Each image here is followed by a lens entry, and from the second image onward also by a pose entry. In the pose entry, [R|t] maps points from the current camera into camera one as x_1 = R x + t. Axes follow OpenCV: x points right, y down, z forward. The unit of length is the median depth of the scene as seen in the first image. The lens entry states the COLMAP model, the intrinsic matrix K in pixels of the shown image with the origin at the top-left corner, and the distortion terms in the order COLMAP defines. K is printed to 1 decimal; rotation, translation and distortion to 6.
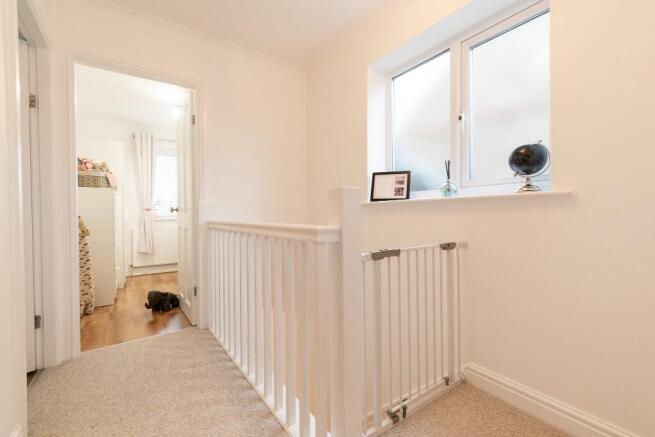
lens RADIAL K [[290.3, 0, 327.5], [0, 290.3, 218.5], [0, 0, 1]] dist [0.000222, 0.000002]
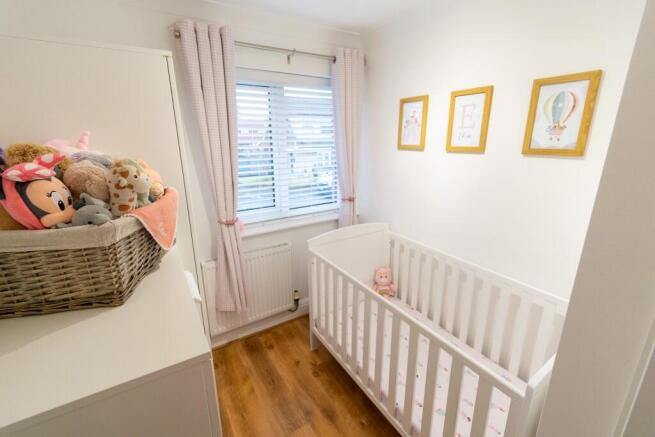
lens RADIAL K [[290.3, 0, 327.5], [0, 290.3, 218.5], [0, 0, 1]] dist [0.000222, 0.000002]
pose [[0.998712, 0.016188, -0.048089, -0.451659], [-0.002951, 0.964672, 0.263437, -0.154310], [0.050654, -0.262955, 0.963477, 0.589417]]
